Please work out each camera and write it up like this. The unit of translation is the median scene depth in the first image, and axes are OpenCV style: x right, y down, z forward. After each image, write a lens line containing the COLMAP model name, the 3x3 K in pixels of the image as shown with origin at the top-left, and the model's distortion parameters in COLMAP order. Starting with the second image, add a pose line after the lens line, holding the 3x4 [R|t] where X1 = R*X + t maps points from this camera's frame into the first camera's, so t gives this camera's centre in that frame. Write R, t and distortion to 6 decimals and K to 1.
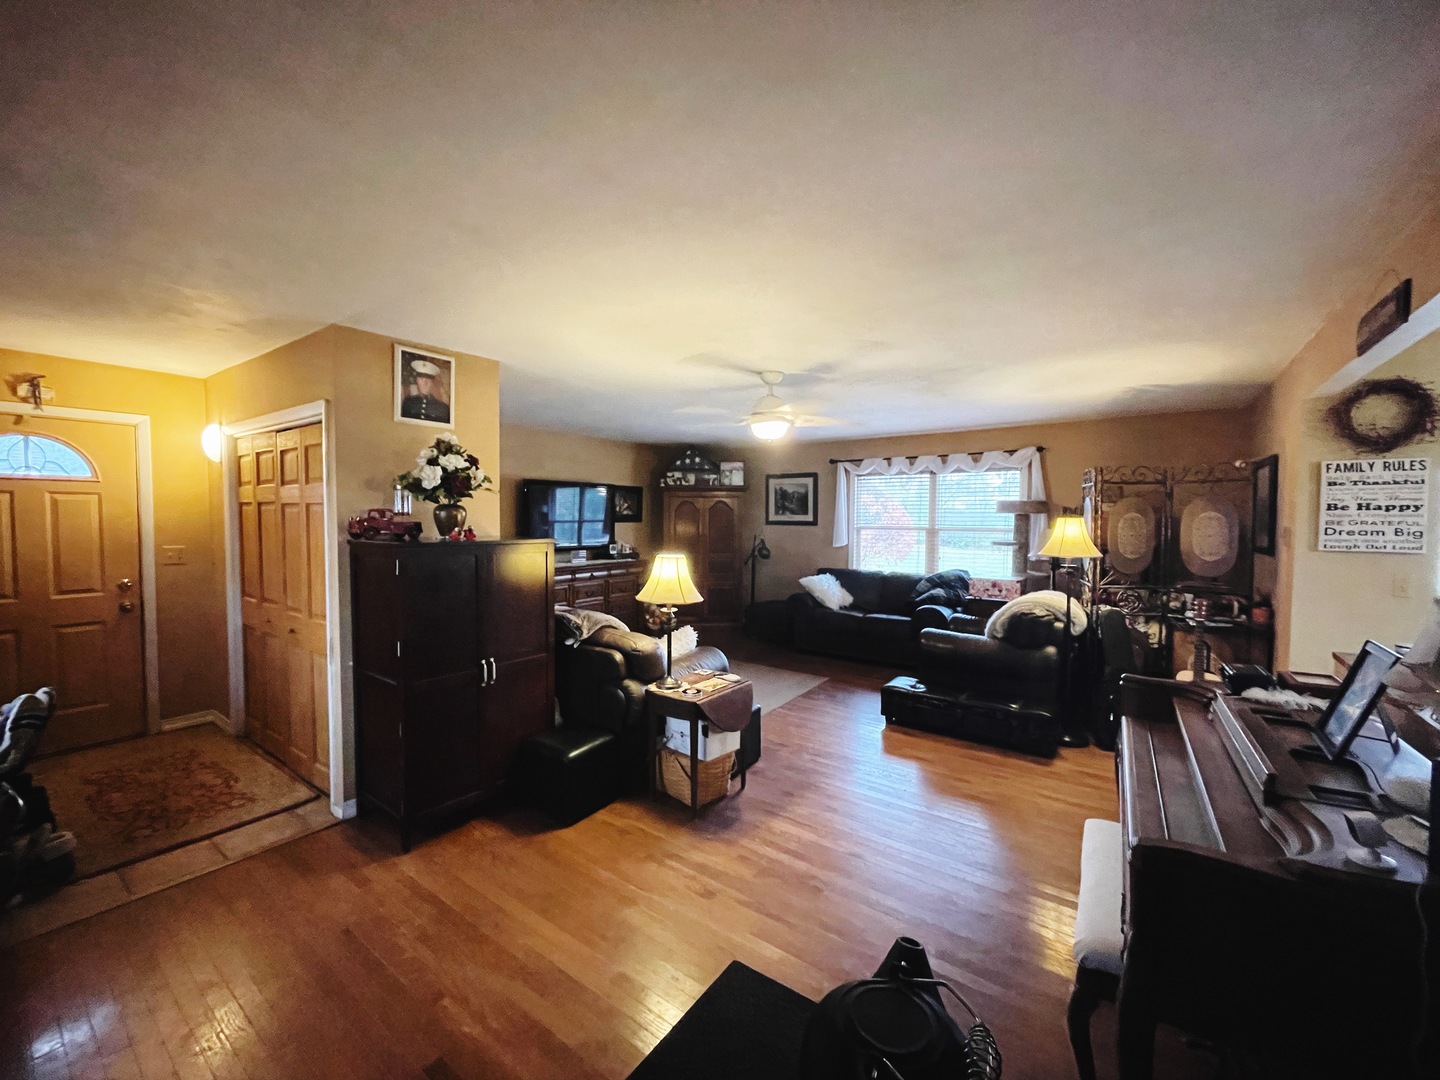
lens RADIAL K [[577.8, 0, 720.0], [0, 577.8, 540.0], [0, 0, 1]] dist [0.000829, -0.000122]
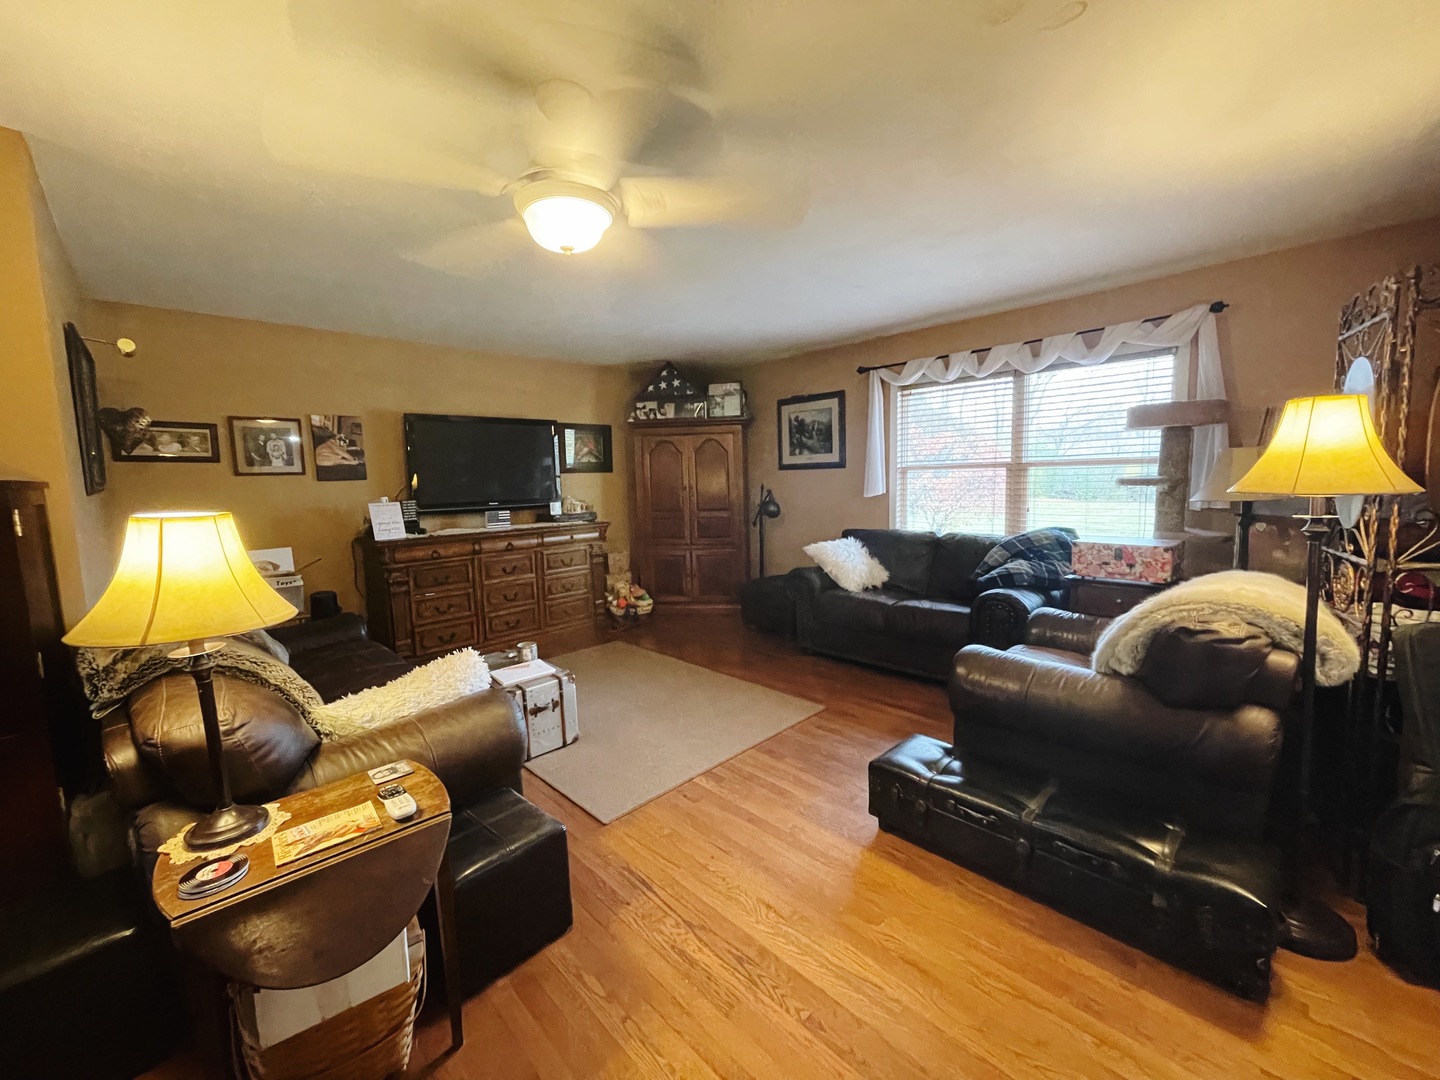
lens RADIAL K [[578.3, 0, 720.0], [0, 578.3, 540.0], [0, 0, 1]] dist [-0.021237, 0.011498]
pose [[0.984168, -0.014319, -0.176661, 0.163093], [0.026178, 0.997543, 0.064982, 0.014572], [0.175296, -0.068578, 0.982124, 0.329117]]
